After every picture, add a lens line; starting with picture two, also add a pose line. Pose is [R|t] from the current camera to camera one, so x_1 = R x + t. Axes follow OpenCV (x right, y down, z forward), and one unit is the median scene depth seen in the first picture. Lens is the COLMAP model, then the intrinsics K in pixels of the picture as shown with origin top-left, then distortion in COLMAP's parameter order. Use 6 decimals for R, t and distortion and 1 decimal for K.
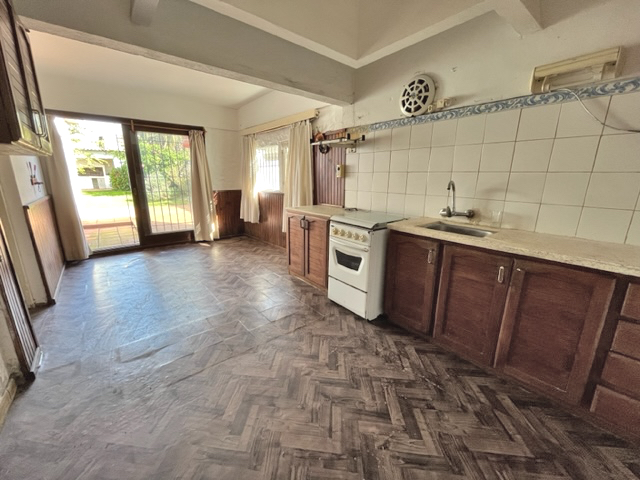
lens RADIAL K [[255.1, 0, 304.4], [0, 255.1, 221.2], [0, 0, 1]] dist [0.087145, -0.000042]
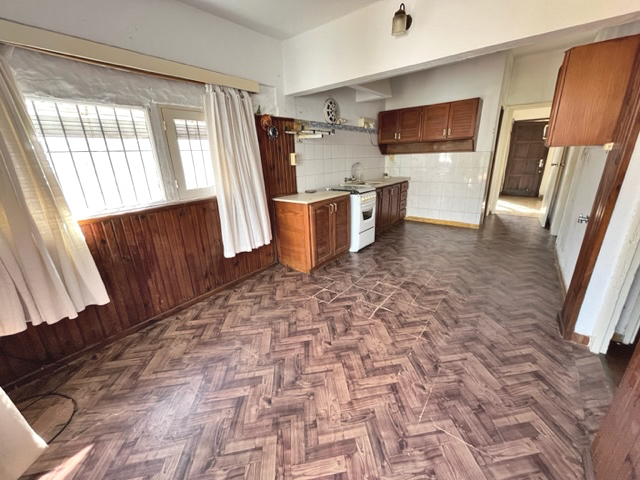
lens RADIAL K [[258.9, 0, 319.2], [0, 258.9, 240.9], [0, 0, 1]] dist [-0.000955, -0.000040]
pose [[-0.210178, -0.272599, 0.938890, -0.694641], [0.229350, 0.919795, 0.318397, -0.143383], [-0.950381, 0.282254, -0.130800, 0.816165]]
